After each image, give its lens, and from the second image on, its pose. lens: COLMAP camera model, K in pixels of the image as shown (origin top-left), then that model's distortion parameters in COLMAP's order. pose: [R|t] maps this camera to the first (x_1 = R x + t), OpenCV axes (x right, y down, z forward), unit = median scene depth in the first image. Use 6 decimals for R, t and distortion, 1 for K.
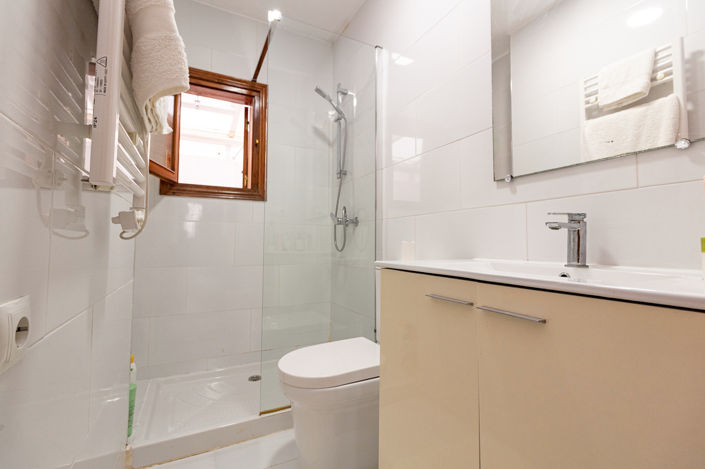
lens RADIAL K [[342.4, 0, 352.5], [0, 342.4, 234.5], [0, 0, 1]] dist [-0.002559, 0.000622]
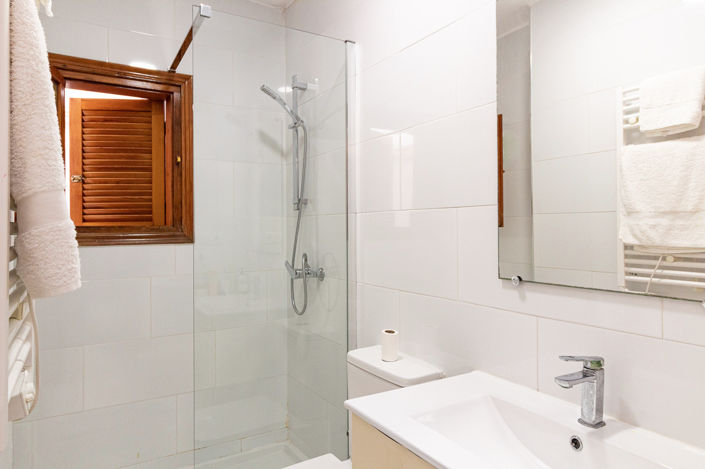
lens RADIAL K [[491.8, 0, 352.5], [0, 491.8, 234.5], [0, 0, 1]] dist [0.004375, -0.005122]
pose [[0.997218, -0.011562, 0.073644, 0.001221], [0.007999, 0.998792, 0.048484, -0.169218], [-0.074116, -0.047760, 0.996105, -0.043858]]
